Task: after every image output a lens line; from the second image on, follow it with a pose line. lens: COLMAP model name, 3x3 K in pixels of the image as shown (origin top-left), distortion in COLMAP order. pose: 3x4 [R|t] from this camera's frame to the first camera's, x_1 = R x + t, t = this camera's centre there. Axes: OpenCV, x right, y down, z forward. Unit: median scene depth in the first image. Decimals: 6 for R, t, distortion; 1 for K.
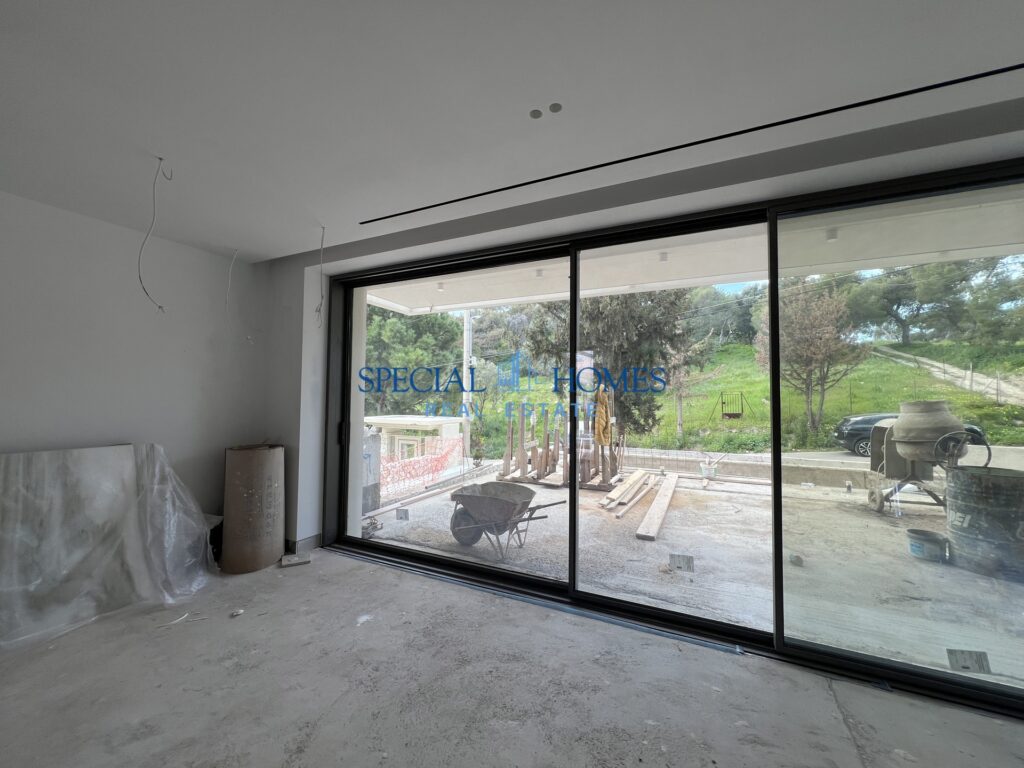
lens RADIAL K [[410.3, 0, 508.8], [0, 410.3, 381.7], [0, 0, 1]] dist [-0.000213, -0.000044]
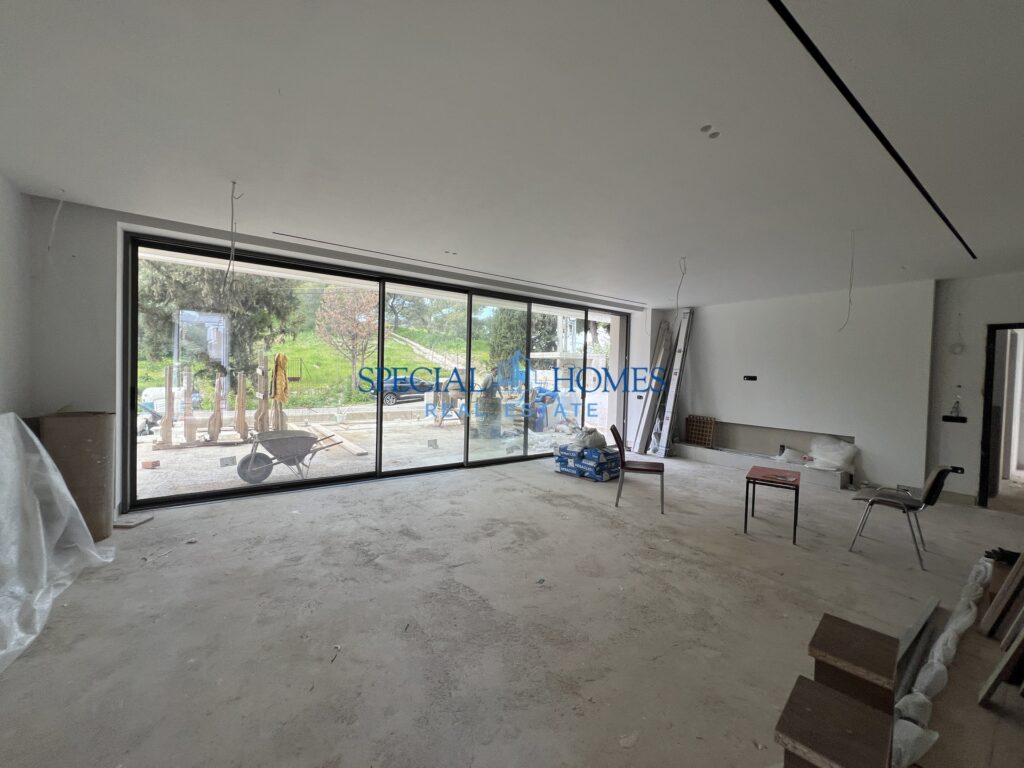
lens RADIAL K [[410.3, 0, 508.8], [0, 410.3, 381.7], [0, 0, 1]] dist [-0.000213, -0.000044]
pose [[0.476232, -0.018855, 0.879117, -0.871167], [-0.057298, 0.996980, 0.052422, -0.014450], [-0.877451, -0.075337, 0.473713, -0.244722]]
